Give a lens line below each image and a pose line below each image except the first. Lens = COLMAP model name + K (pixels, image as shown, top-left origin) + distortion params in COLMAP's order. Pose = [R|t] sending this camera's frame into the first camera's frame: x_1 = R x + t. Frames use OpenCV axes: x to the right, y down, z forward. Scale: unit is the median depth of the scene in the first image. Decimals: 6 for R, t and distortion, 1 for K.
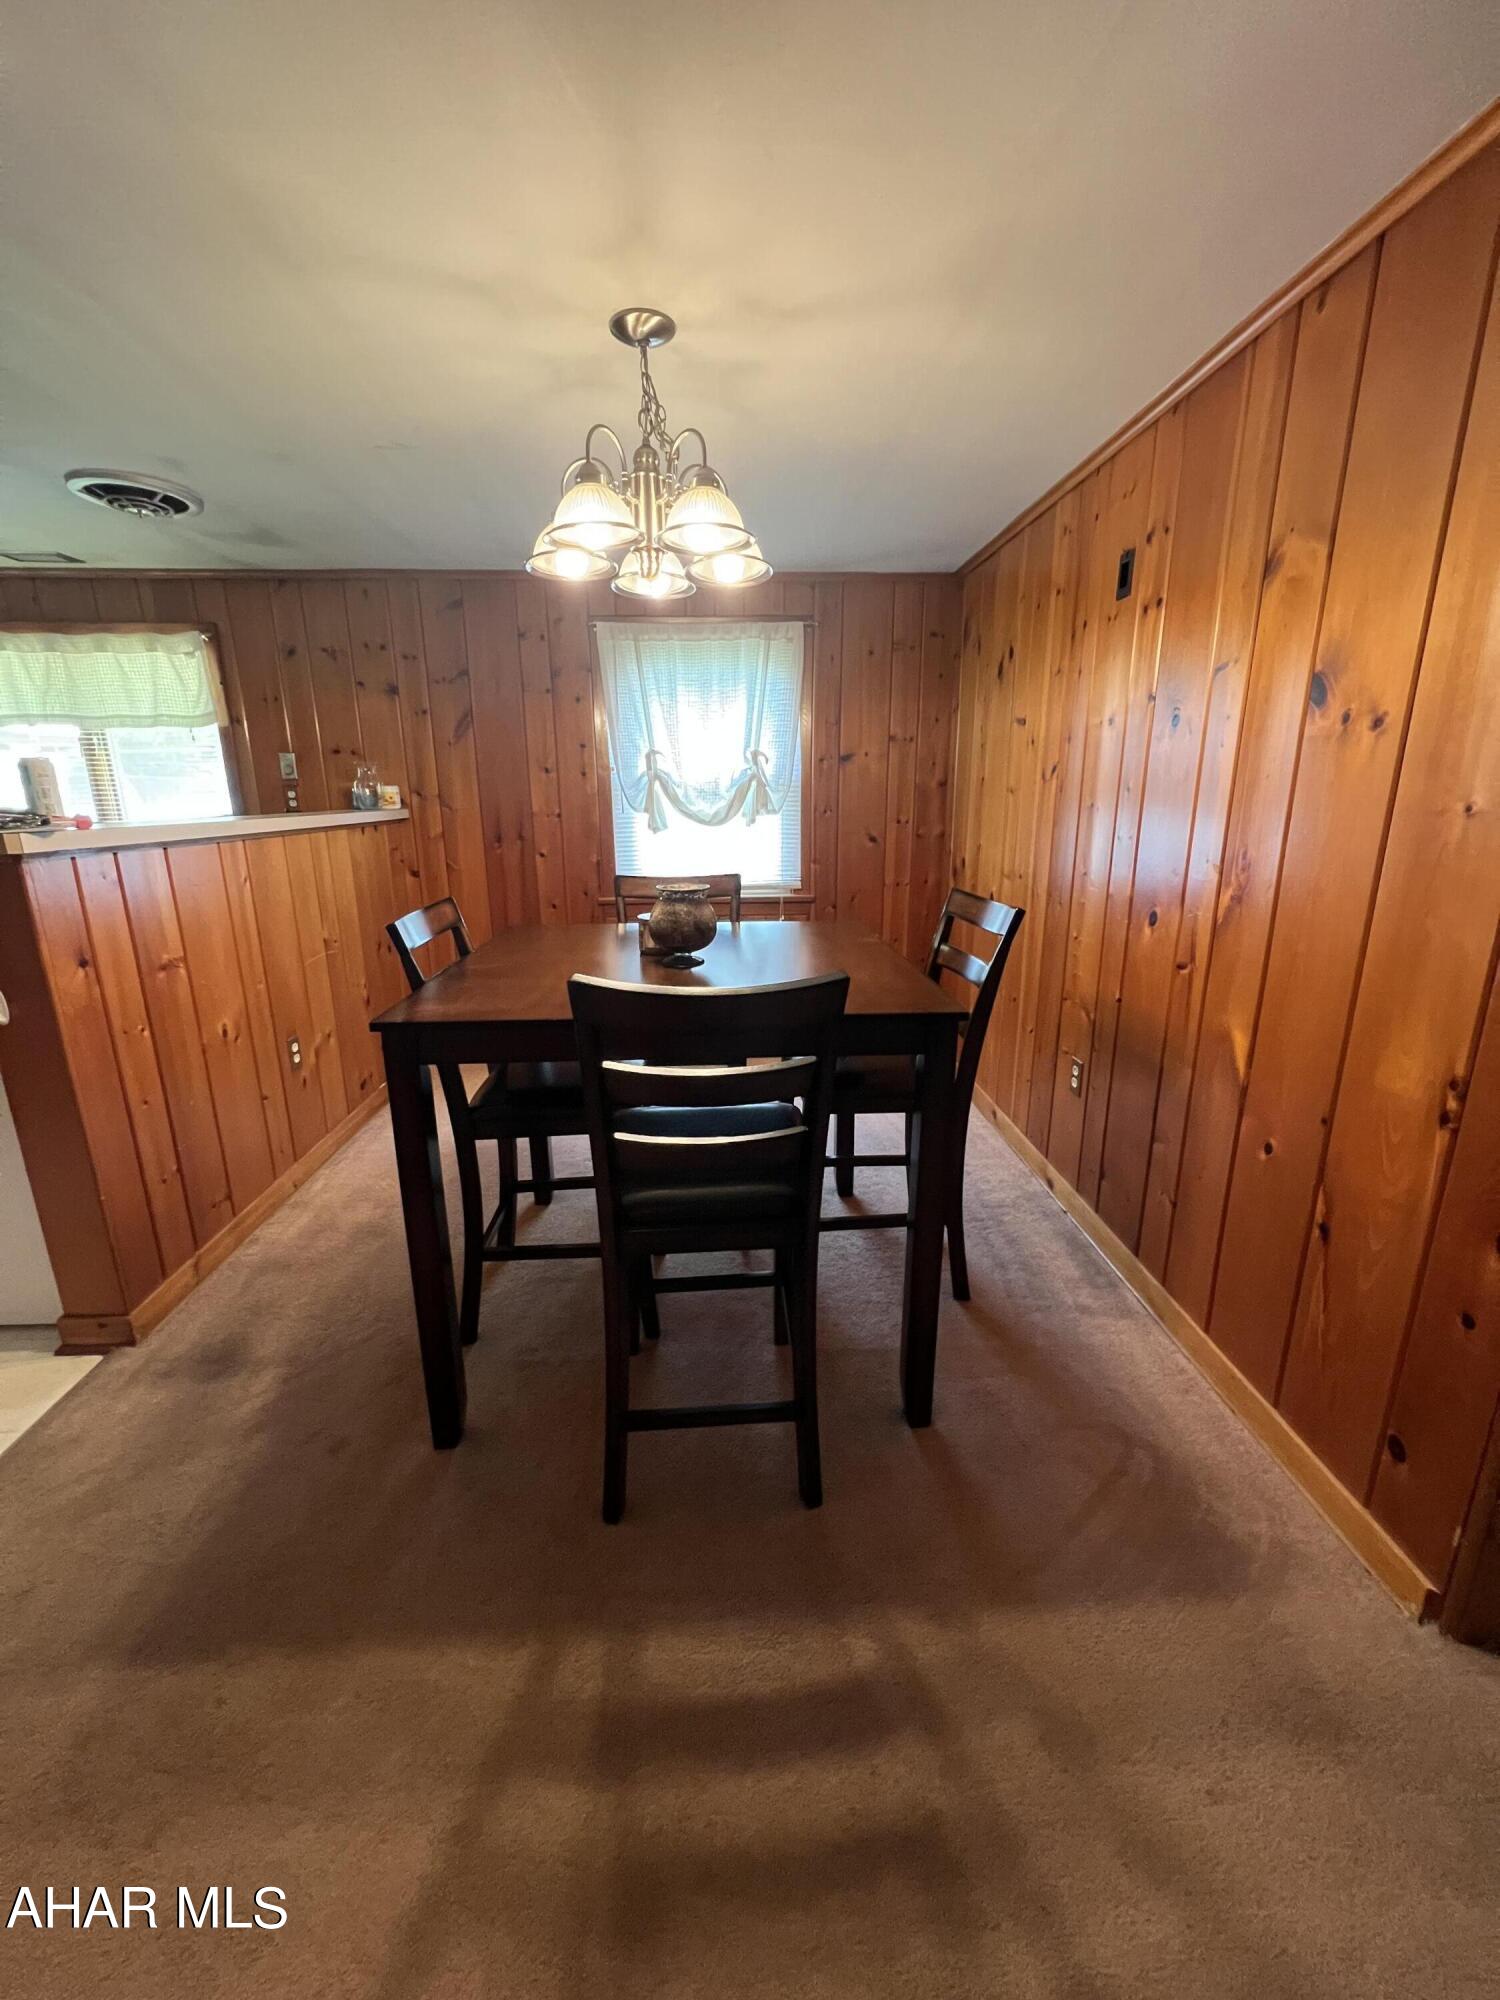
lens RADIAL K [[798.7, 0, 755.7], [0, 798.7, 991.1], [0, 0, 1]] dist [-0.002342, 0.000642]
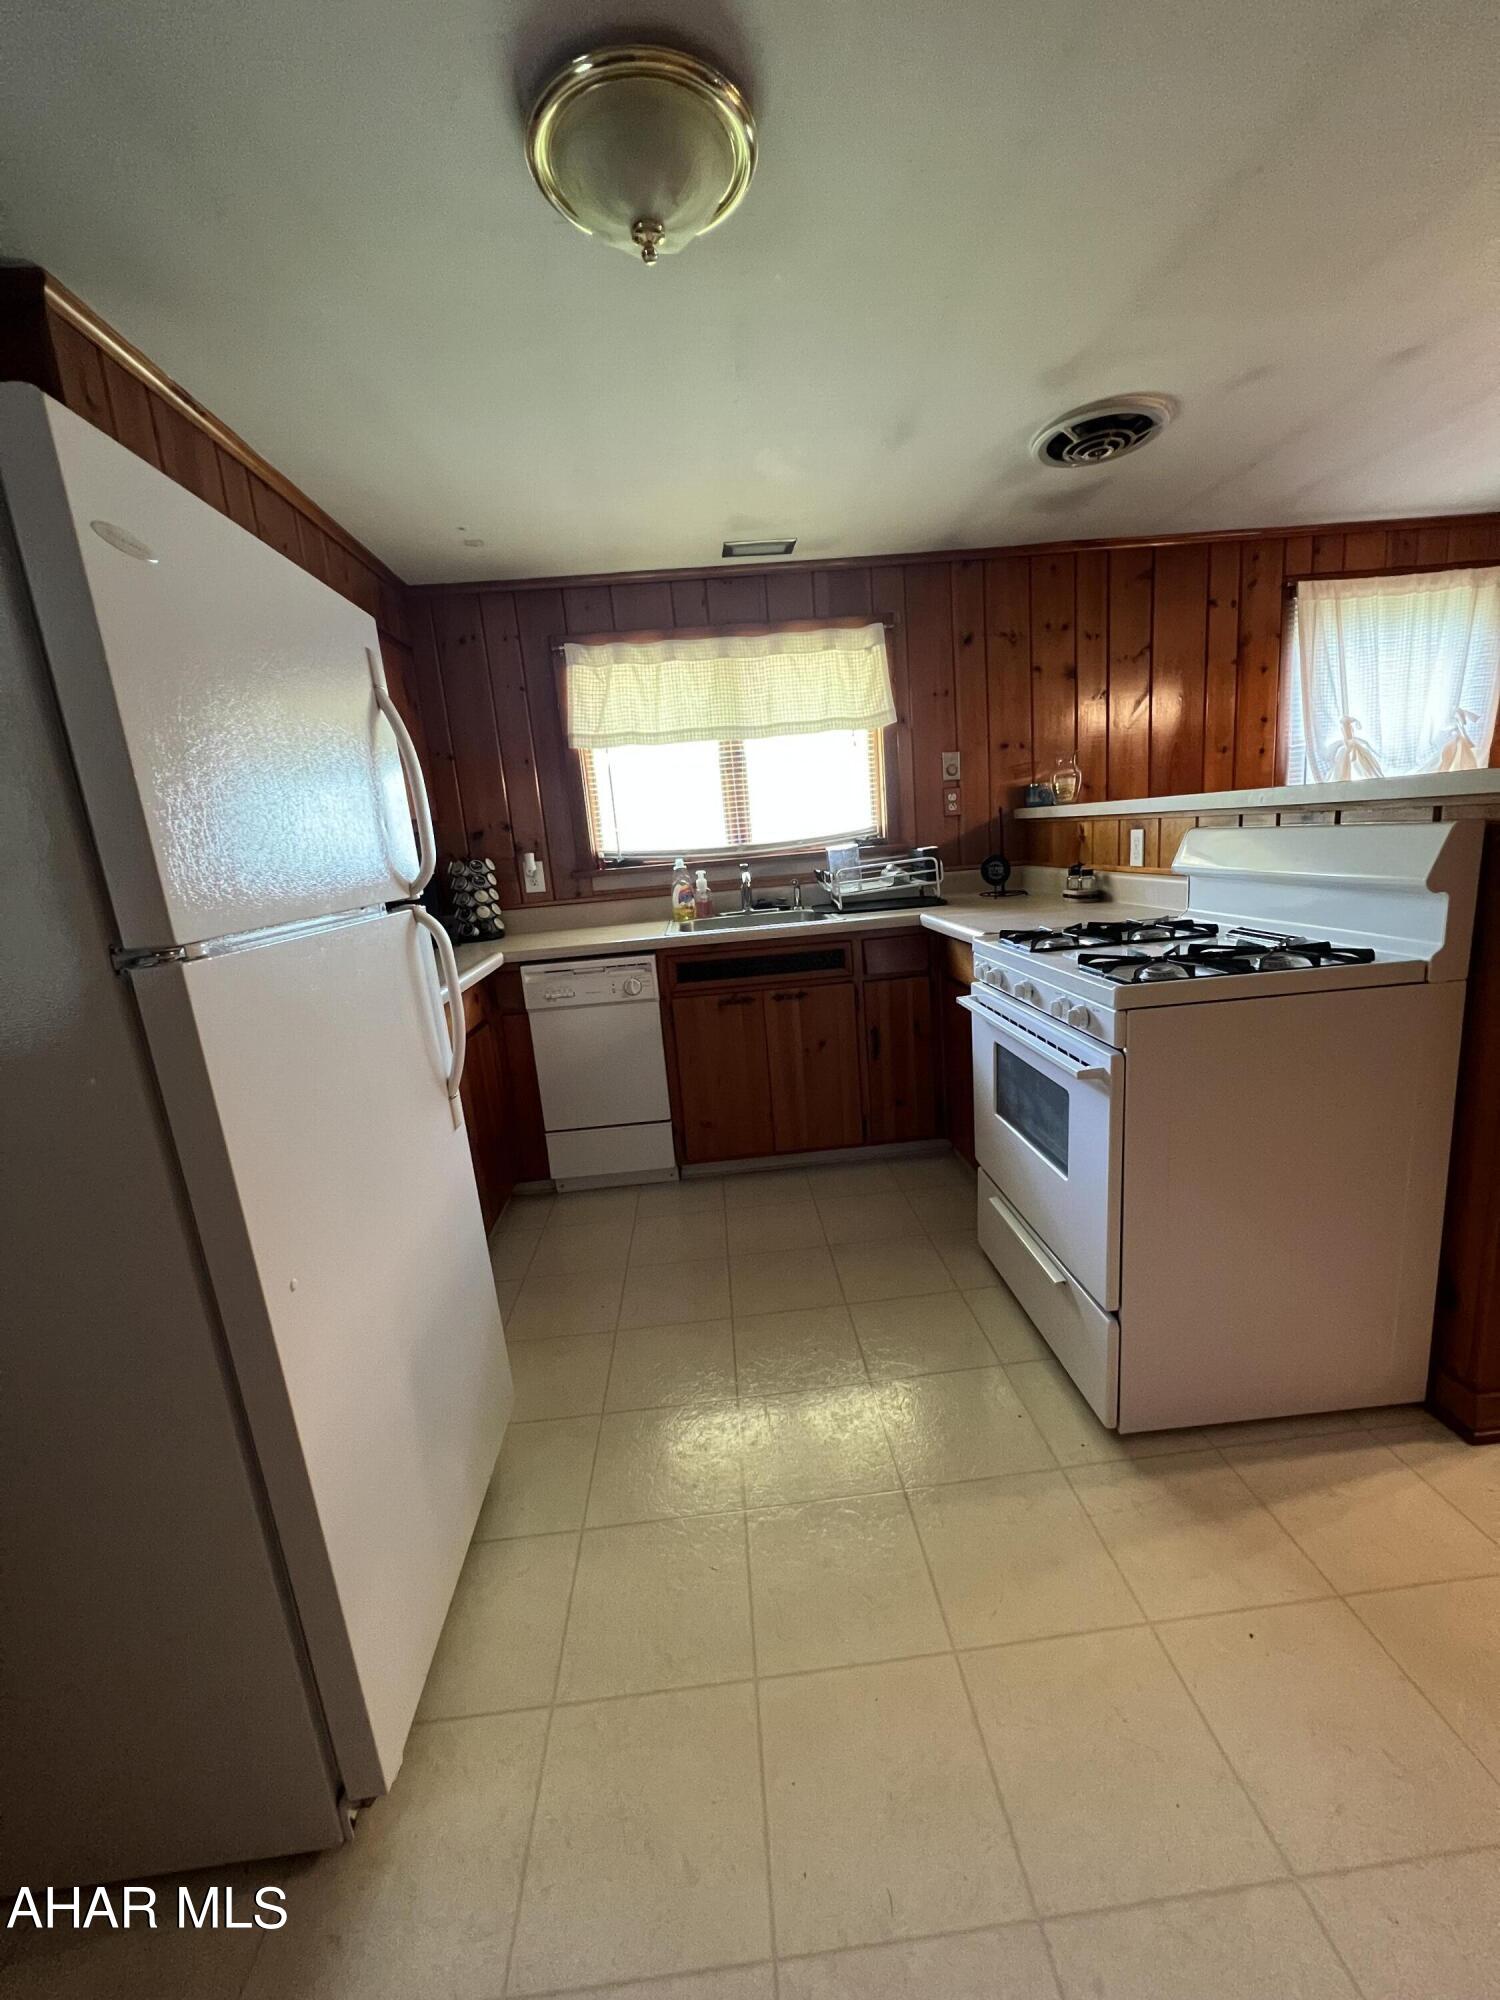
lens RADIAL K [[798.7, 0, 756.3], [0, 798.7, 995.4], [0, 0, 1]] dist [-0.002342, 0.000642]
pose [[0.997070, -0.074844, -0.015784, -0.831571], [0.074151, 0.996415, -0.040723, -0.001676], [0.018775, 0.039433, 0.999046, 0.101660]]
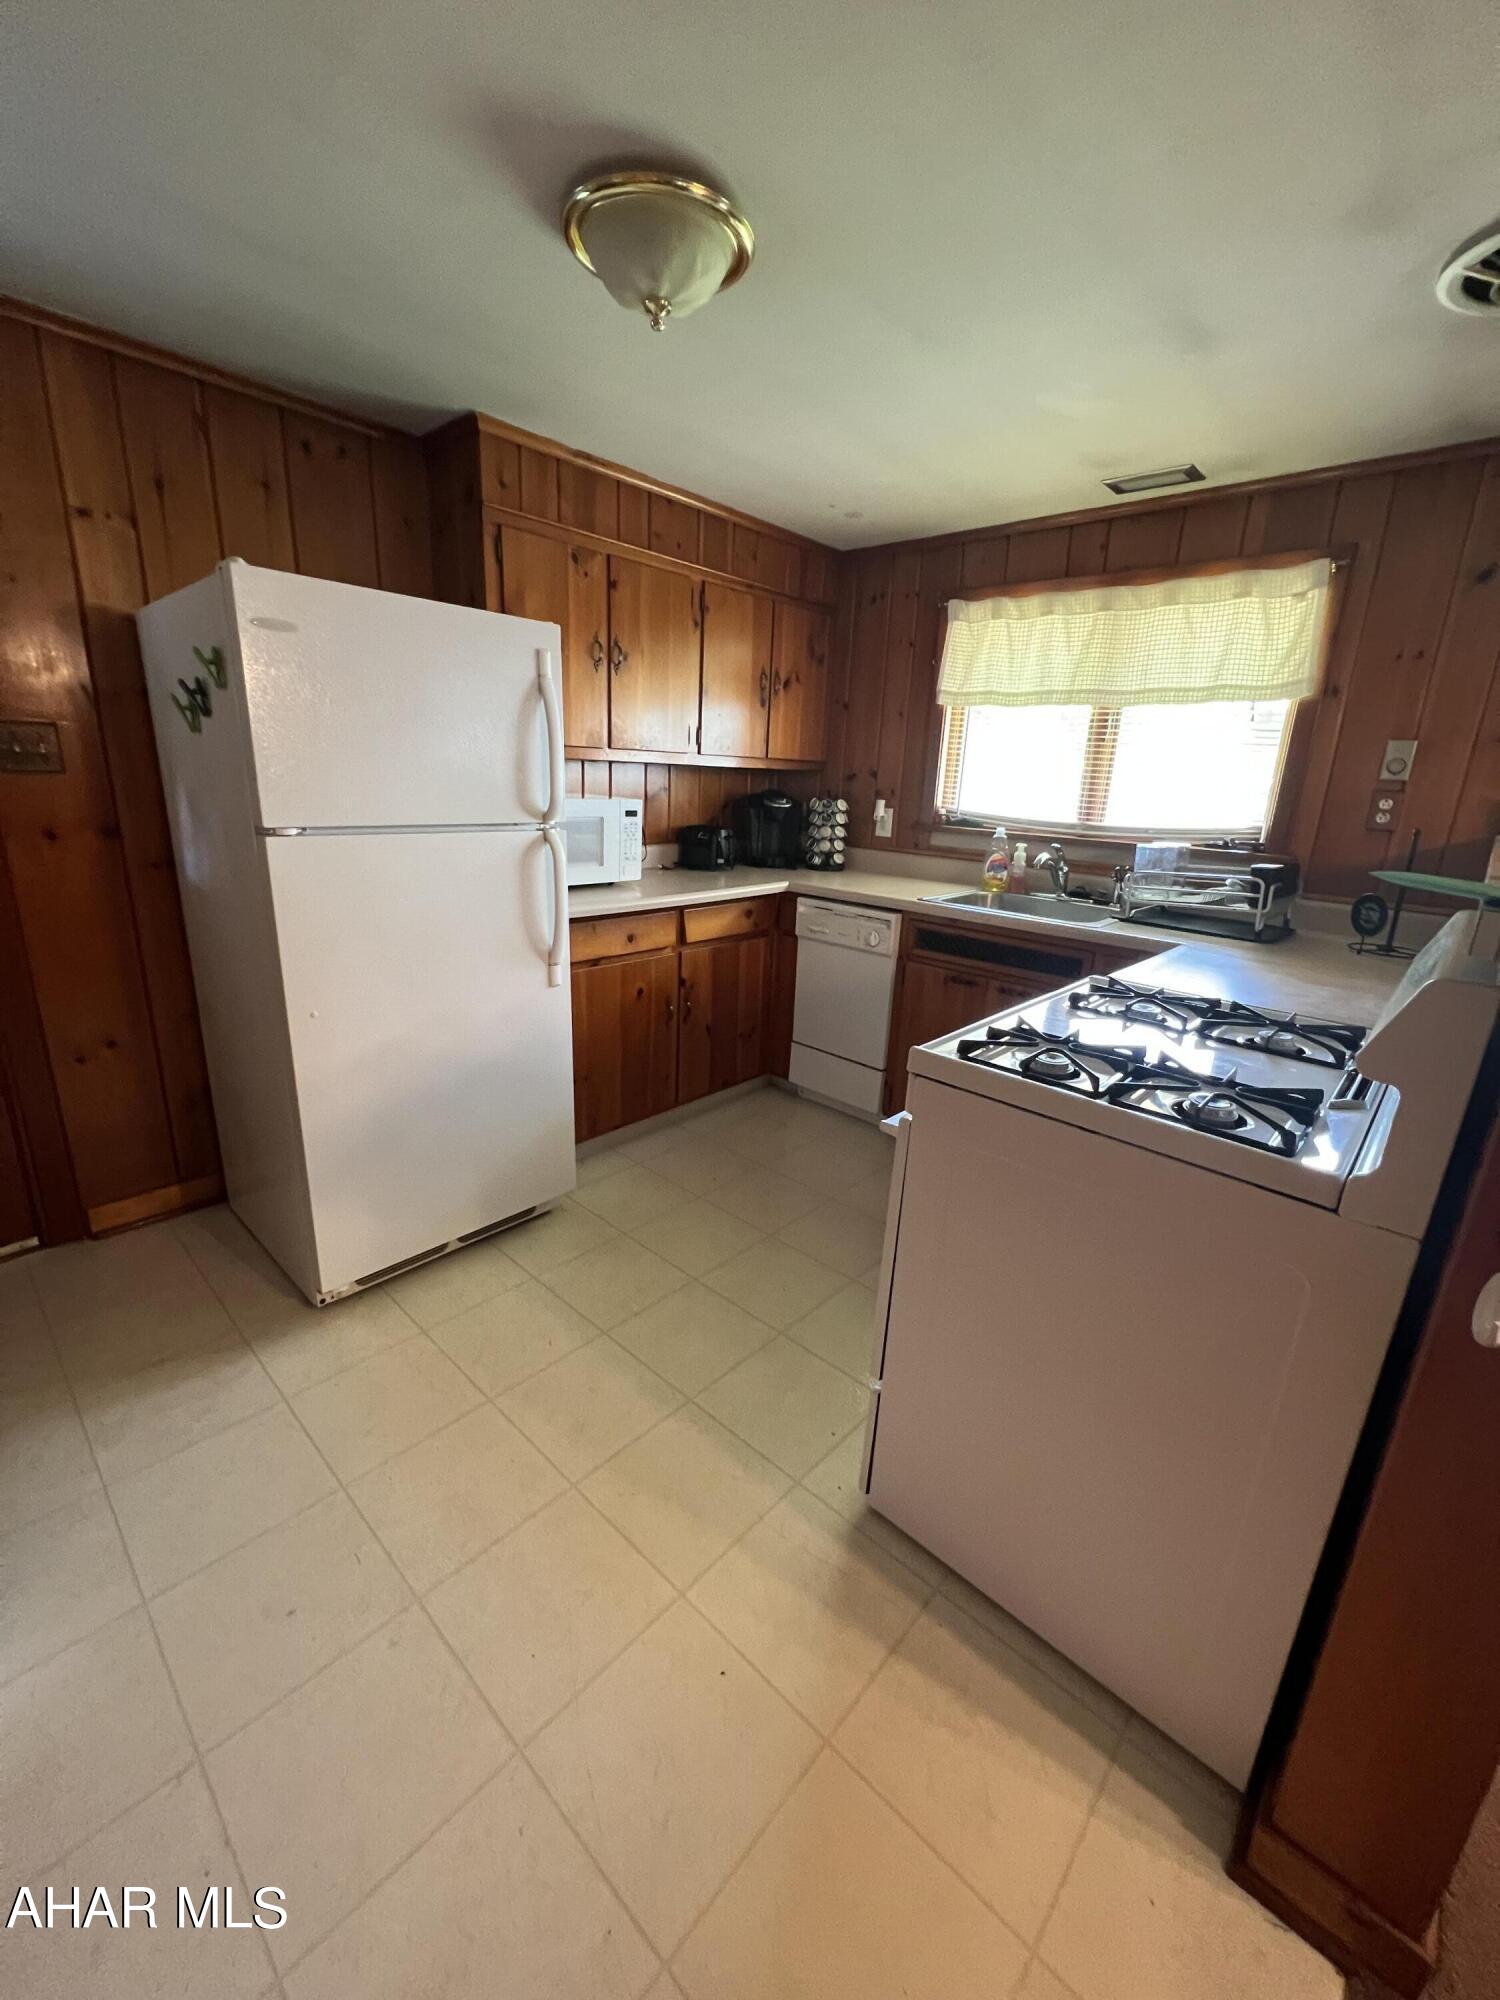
lens RADIAL K [[798.7, 0, 744.6], [0, 798.7, 996.4], [0, 0, 1]] dist [-0.002342, 0.000642]
pose [[0.686220, 0.231358, -0.689620, -0.470379], [-0.219154, 0.969775, 0.107272, -0.051934], [0.693595, 0.077521, 0.716182, 0.191647]]
